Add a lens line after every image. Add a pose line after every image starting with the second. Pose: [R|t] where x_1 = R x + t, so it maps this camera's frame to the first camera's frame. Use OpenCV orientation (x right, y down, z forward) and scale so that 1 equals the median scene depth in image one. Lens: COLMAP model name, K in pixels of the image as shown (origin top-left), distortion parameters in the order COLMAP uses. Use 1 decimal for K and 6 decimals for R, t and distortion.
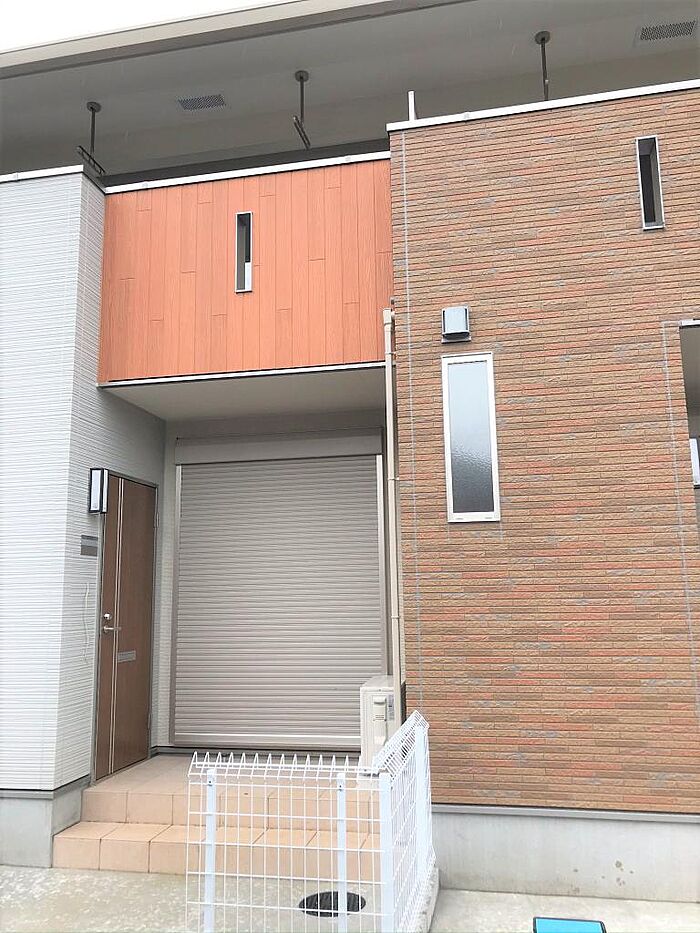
lens RADIAL K [[775.7, 0, 350.0], [0, 775.7, 468.9], [0, 0, 1]] dist [0.012802, -0.021500]
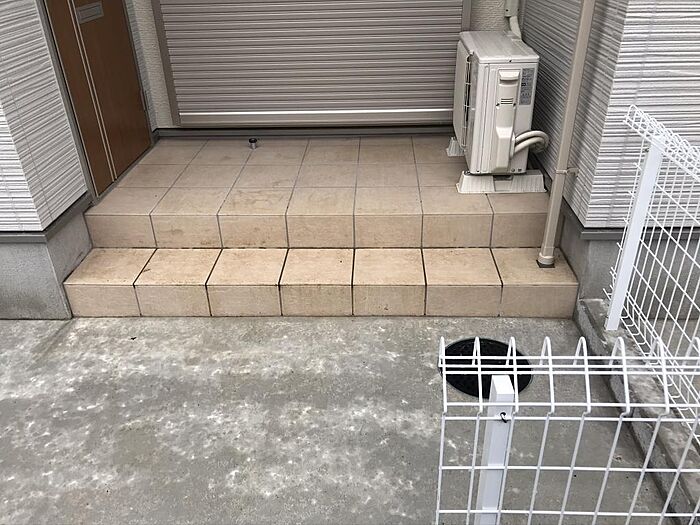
lens RADIAL K [[582.0, 0, 348.3], [0, 582.0, 263.6], [0, 0, 1]] dist [0.012802, -0.021500]
pose [[0.988091, -0.084383, 0.128672, -0.172713], [-0.015550, 0.777177, 0.629090, 0.103688], [-0.153085, -0.623599, 0.766609, 0.511817]]
